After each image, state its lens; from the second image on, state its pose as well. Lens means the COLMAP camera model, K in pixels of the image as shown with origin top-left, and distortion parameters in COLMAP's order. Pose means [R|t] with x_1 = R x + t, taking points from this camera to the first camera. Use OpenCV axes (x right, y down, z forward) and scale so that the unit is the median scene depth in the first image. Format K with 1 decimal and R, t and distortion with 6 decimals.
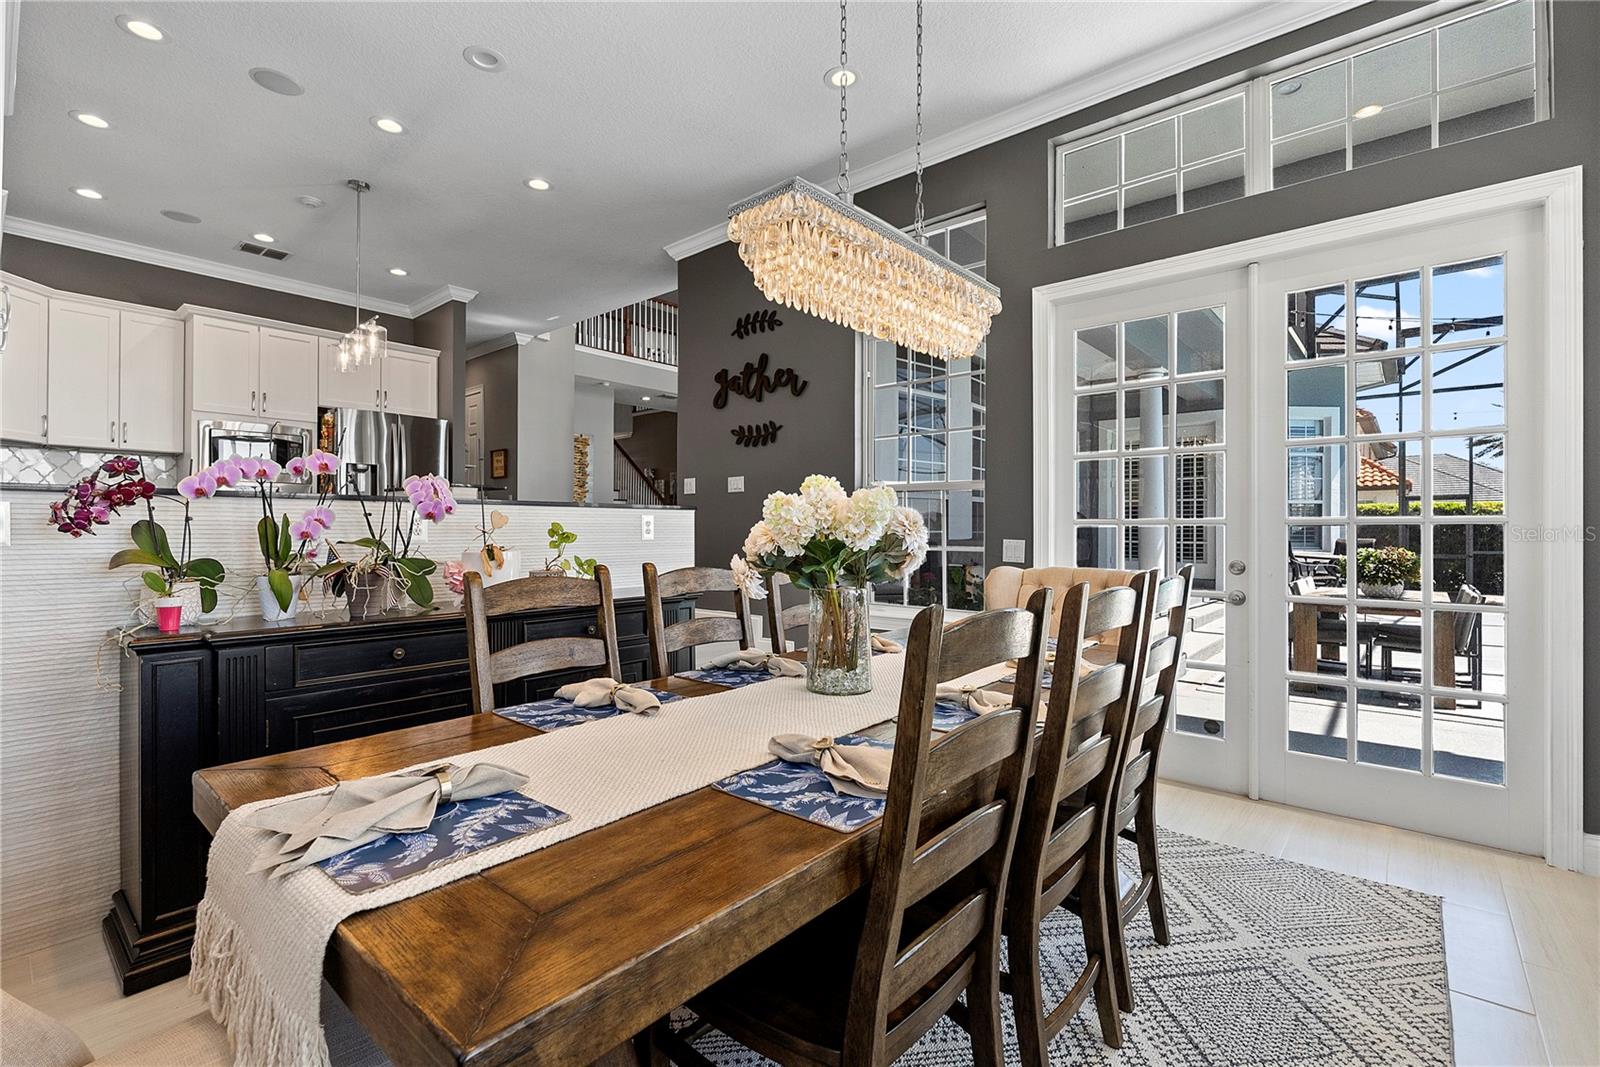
lens RADIAL K [[711.1, 0, 801.2], [0, 711.1, 530.4], [0, 0, 1]] dist [-0.003768, -0.000470]
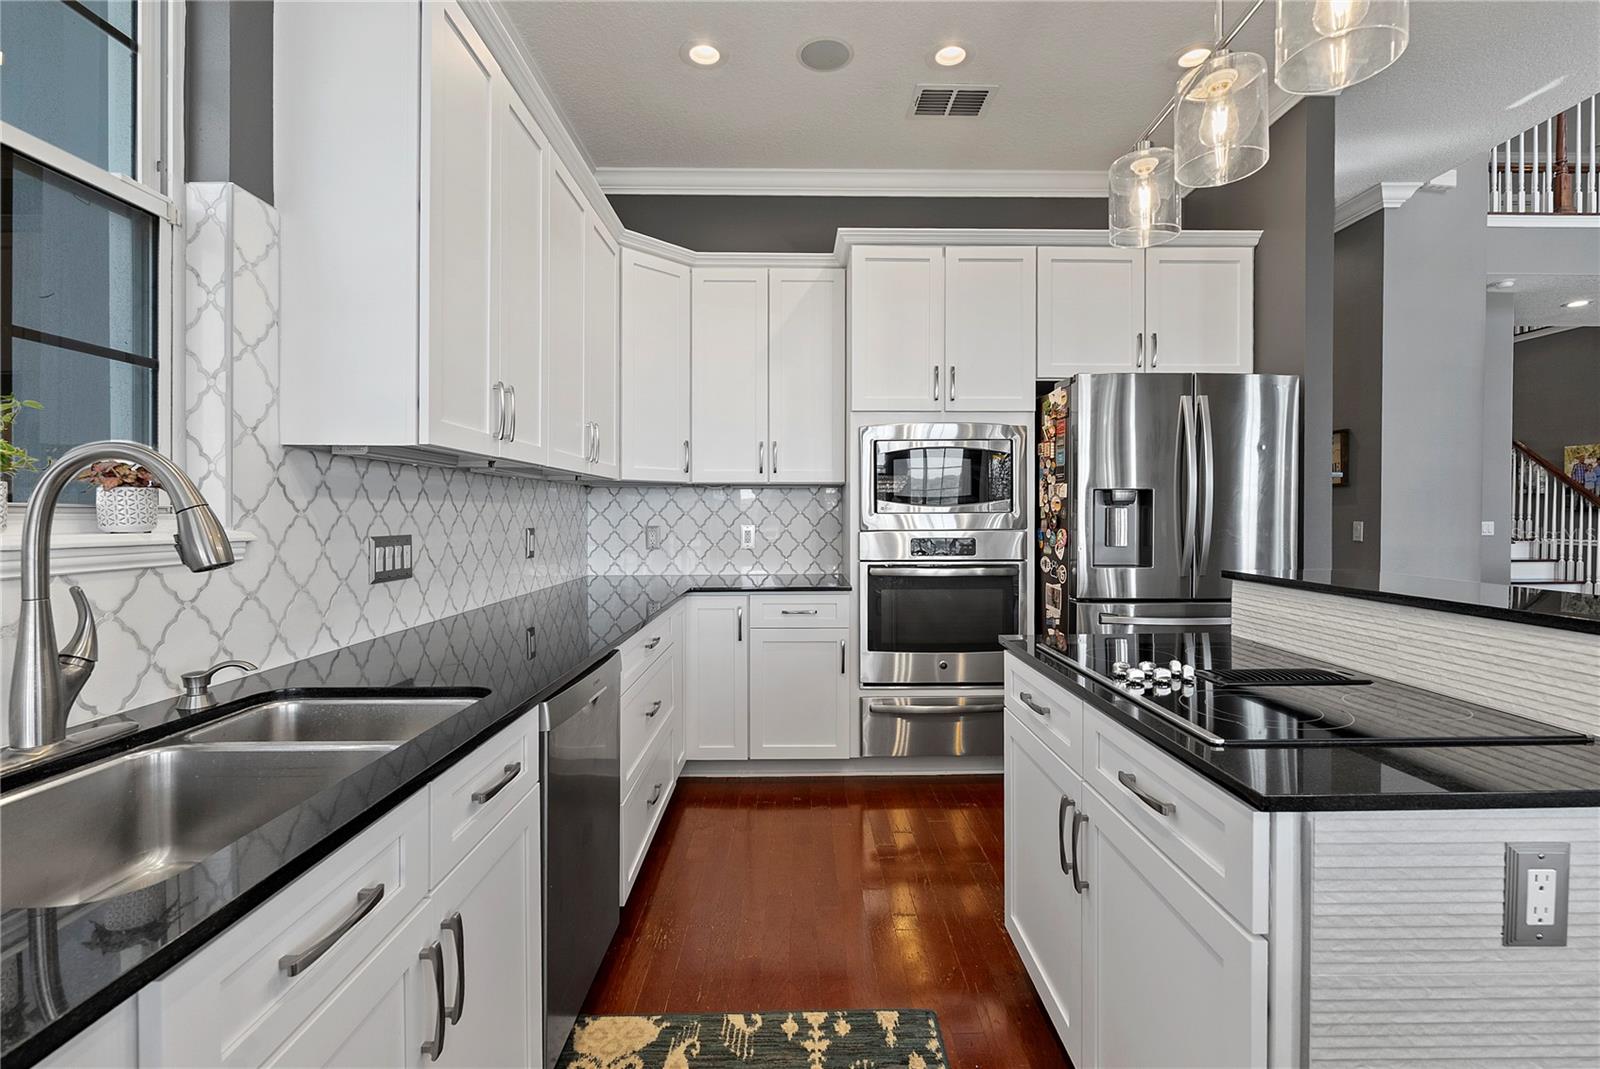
lens RADIAL K [[711.1, 0, 799.1], [0, 711.1, 528.0], [0, 0, 1]] dist [-0.003768, -0.000470]
pose [[0.651567, 0.011045, -0.758511, -0.400870], [0.002856, 0.999851, 0.017012, -0.076084], [0.758586, -0.013251, 0.651438, 0.530454]]
